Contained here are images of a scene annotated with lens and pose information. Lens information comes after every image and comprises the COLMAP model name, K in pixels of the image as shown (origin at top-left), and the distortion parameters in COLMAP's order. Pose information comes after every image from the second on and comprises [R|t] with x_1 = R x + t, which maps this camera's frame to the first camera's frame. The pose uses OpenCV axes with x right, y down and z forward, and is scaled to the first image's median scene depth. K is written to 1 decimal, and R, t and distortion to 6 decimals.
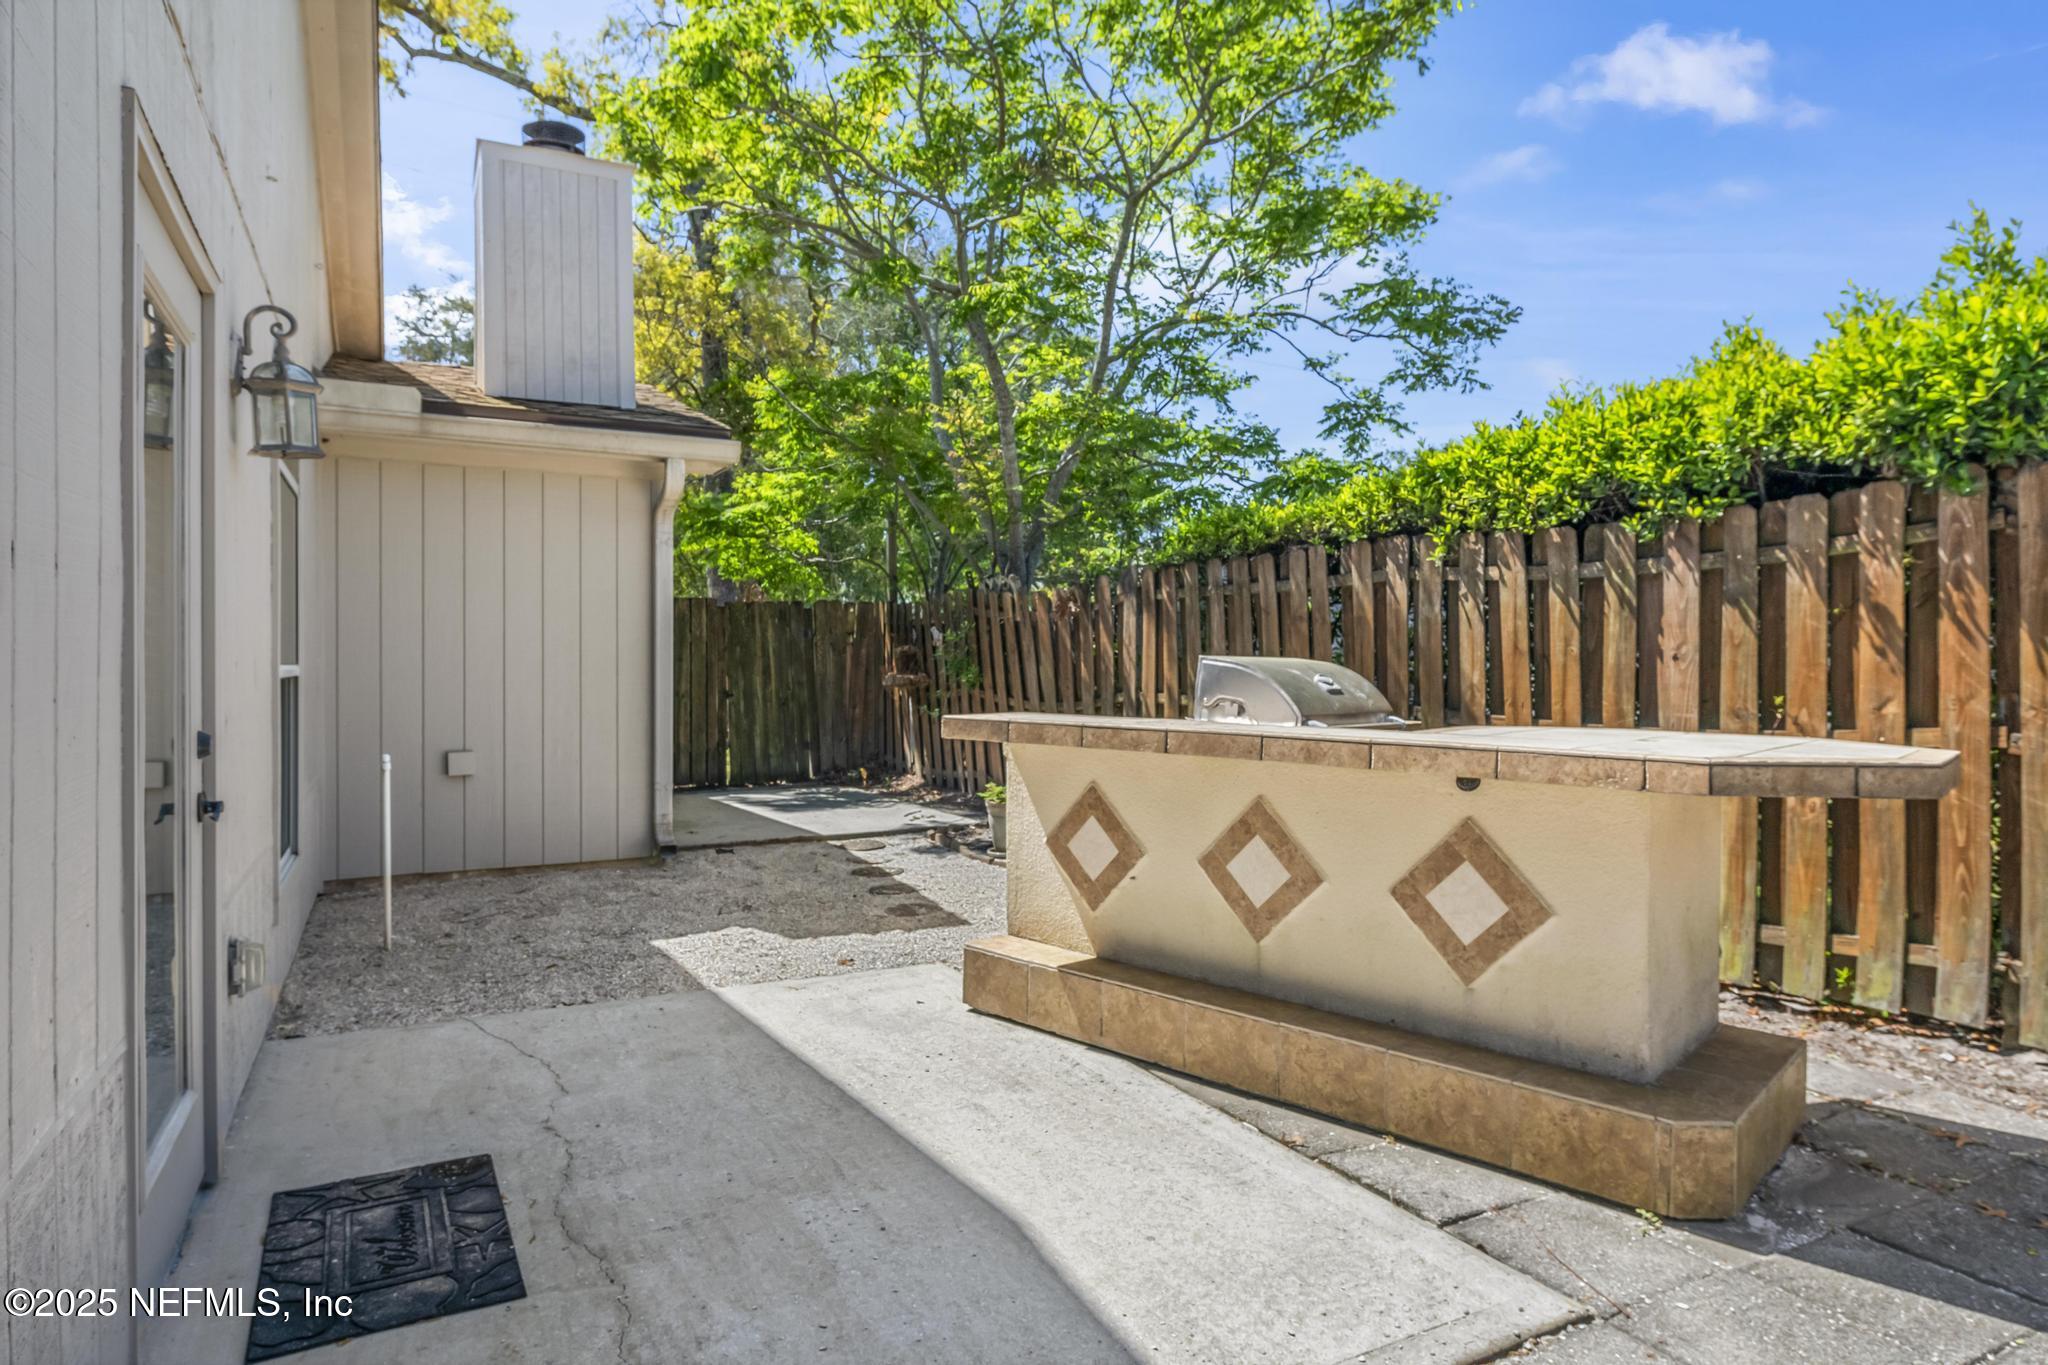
lens RADIAL K [[1157.8, 0, 1024.0], [0, 1157.8, 682.5], [0, 0, 1]] dist [0.002423, -0.000076]
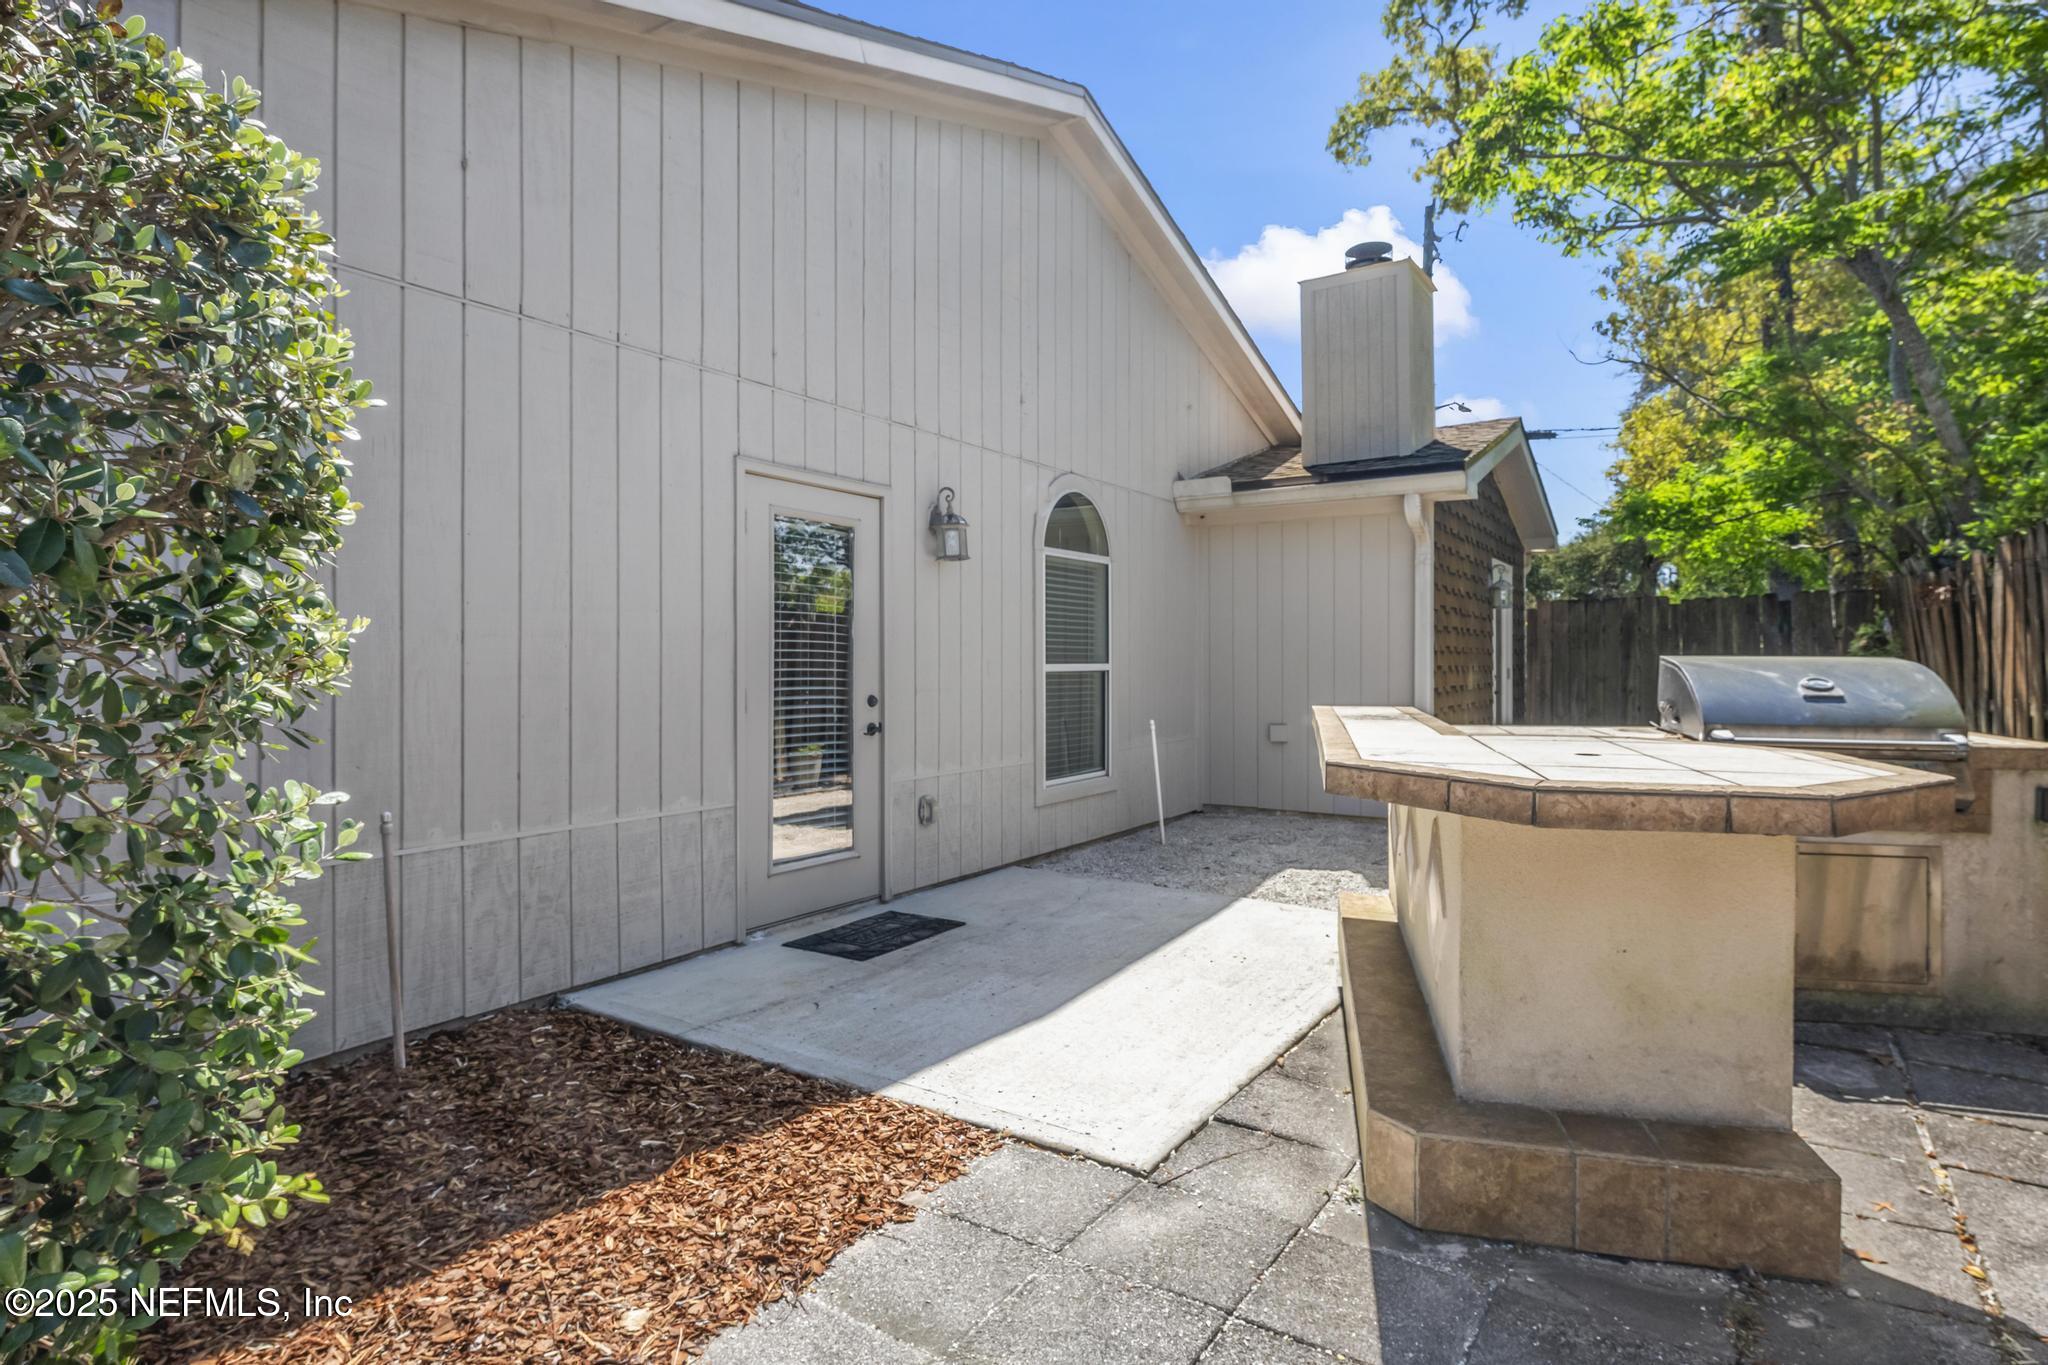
lens RADIAL K [[1061.6, 0, 1028.8], [0, 1061.6, 669.8], [0, 0, 1]] dist [0.016491, -0.001001]
pose [[0.493004, 0.007742, -0.869993, 1.133799], [-0.011865, 0.999927, 0.002175, -0.013565], [0.869946, 0.009250, 0.493060, 0.232370]]
